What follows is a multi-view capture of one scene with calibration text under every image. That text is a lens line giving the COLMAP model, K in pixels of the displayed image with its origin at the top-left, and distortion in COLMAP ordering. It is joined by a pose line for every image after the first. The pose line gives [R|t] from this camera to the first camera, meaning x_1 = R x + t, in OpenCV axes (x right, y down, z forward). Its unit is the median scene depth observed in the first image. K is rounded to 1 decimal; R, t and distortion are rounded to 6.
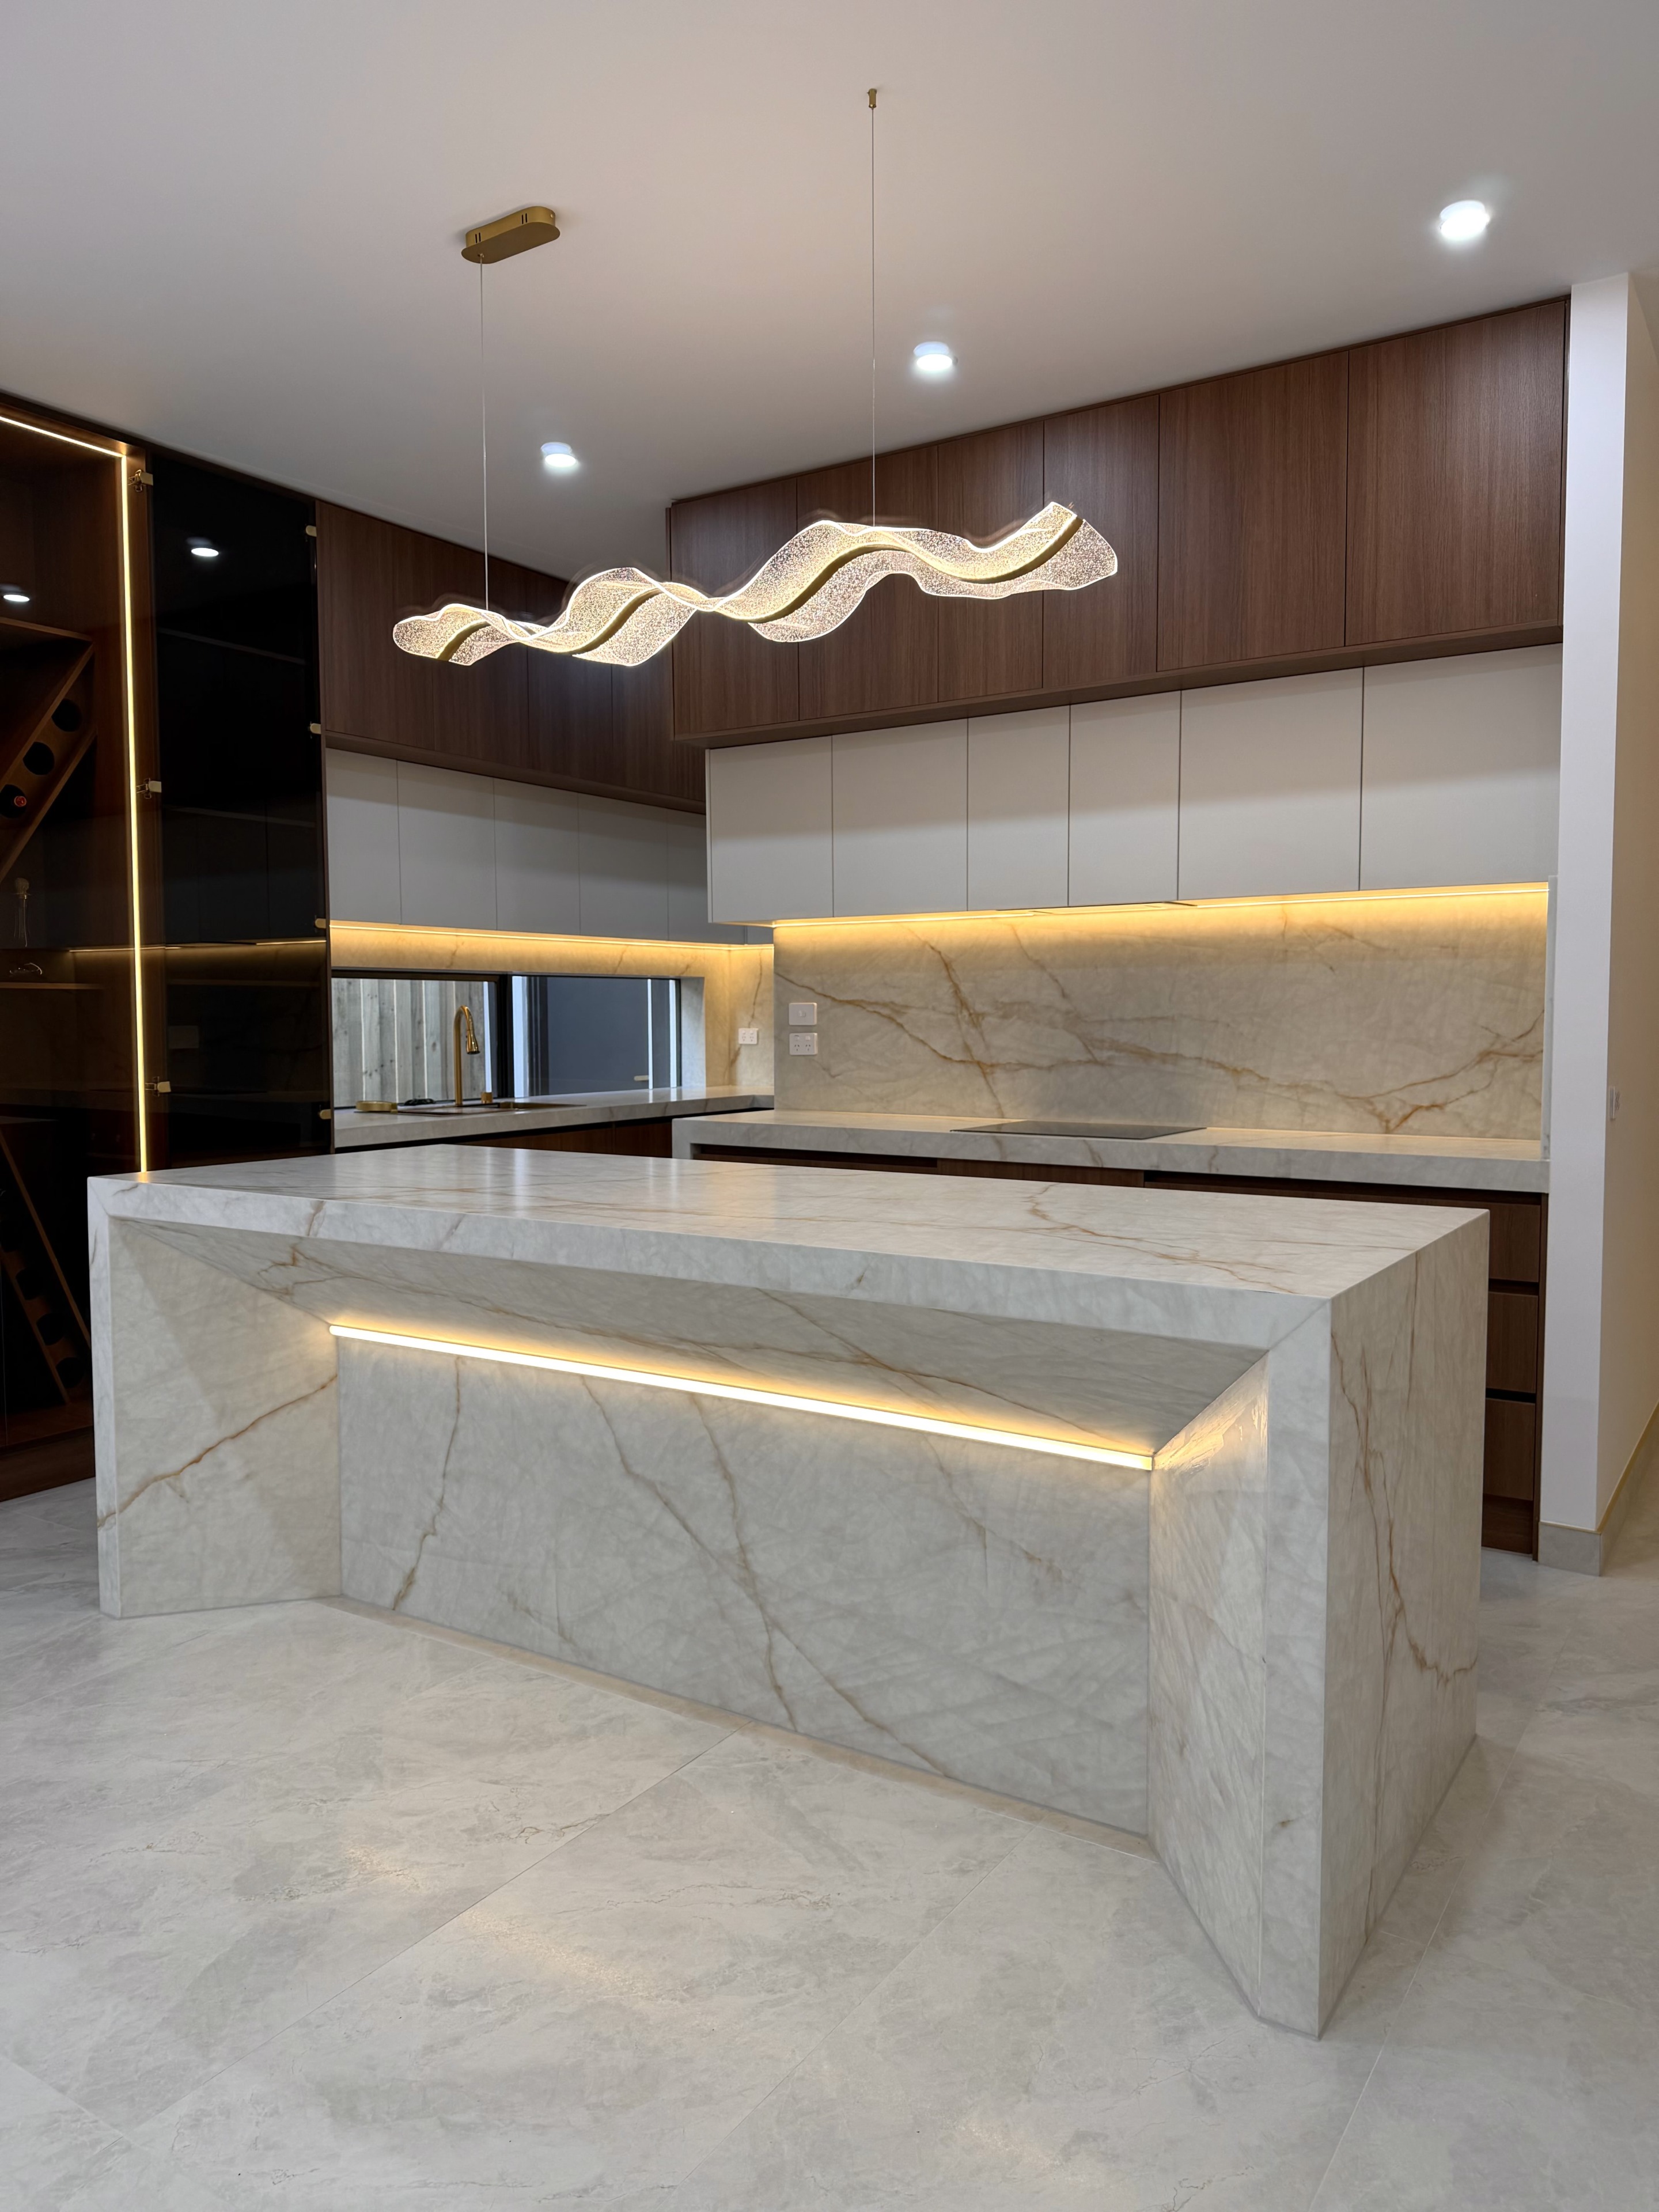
lens RADIAL K [[1543.7, 0, 829.1], [0, 1543.7, 1107.3], [0, 0, 1]] dist [0.192359, -0.421454]
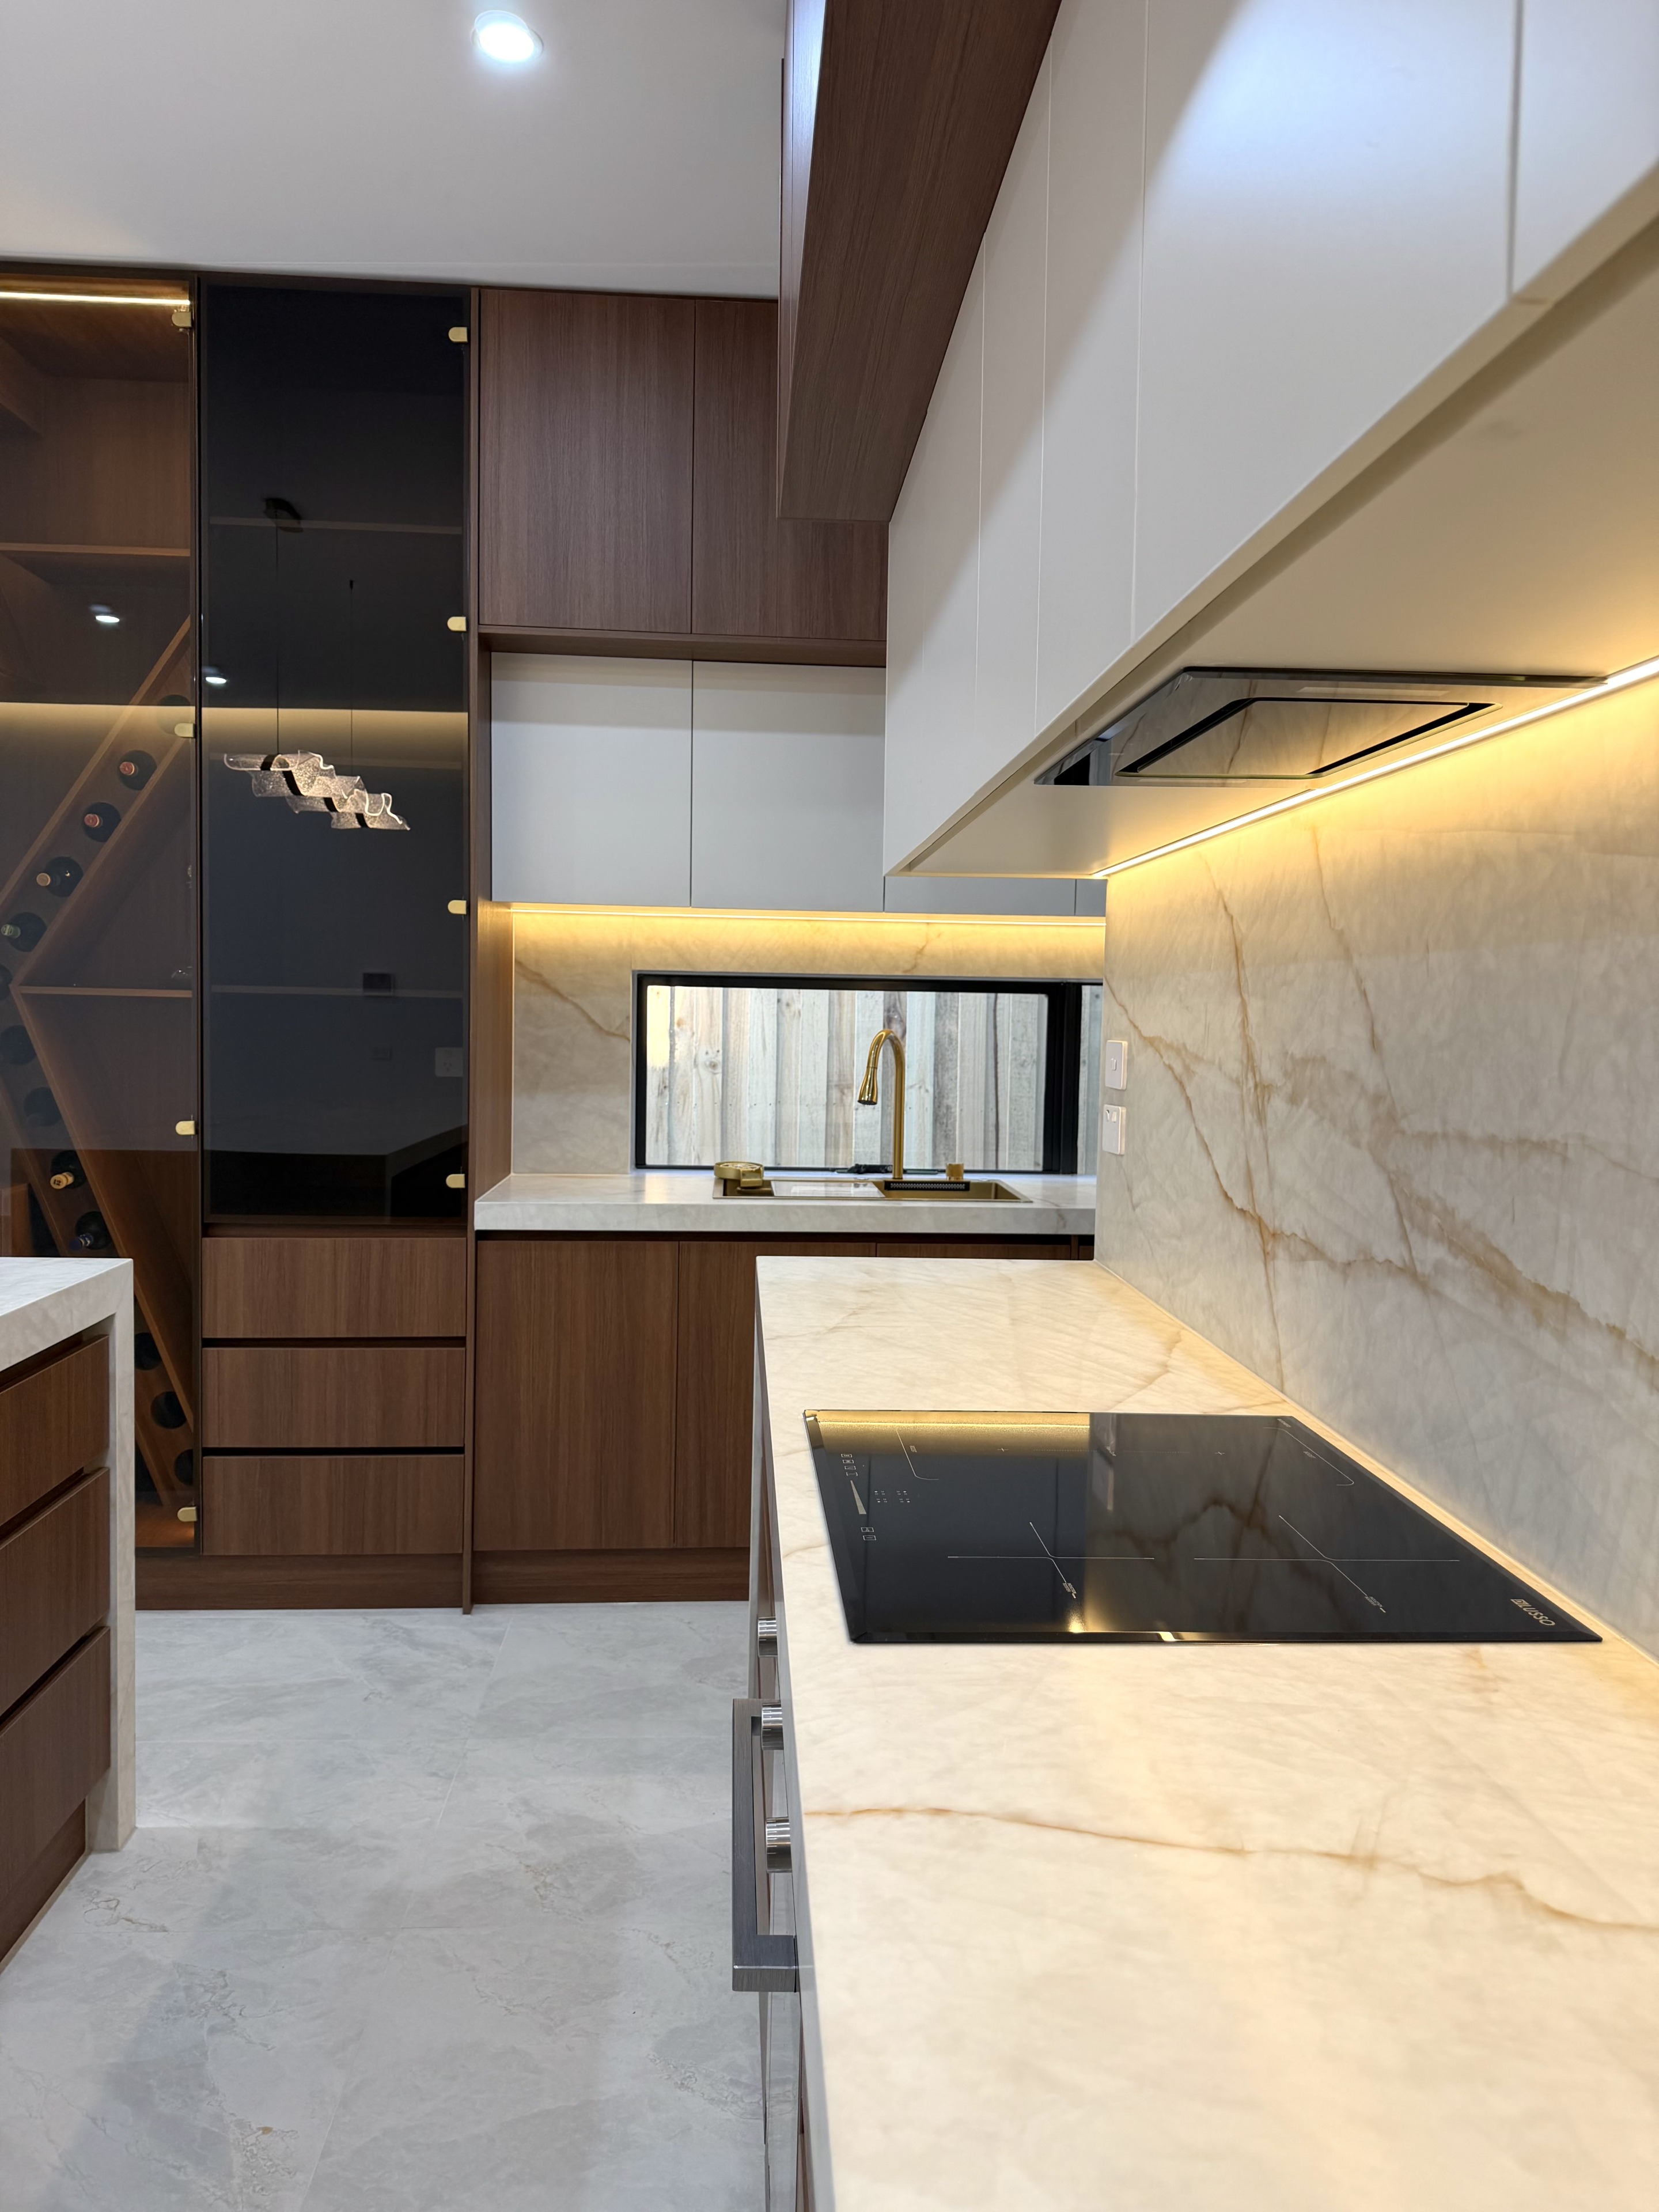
lens RADIAL K [[1548.5, 0, 831.6], [0, 1548.5, 1105.8], [0, 0, 1]] dist [0.174681, -0.376542]
pose [[0.599497, 0.064189, -0.797799, 0.380020], [-0.071844, 0.997071, 0.026235, -0.067771], [0.797146, 0.041589, 0.602353, 0.819517]]
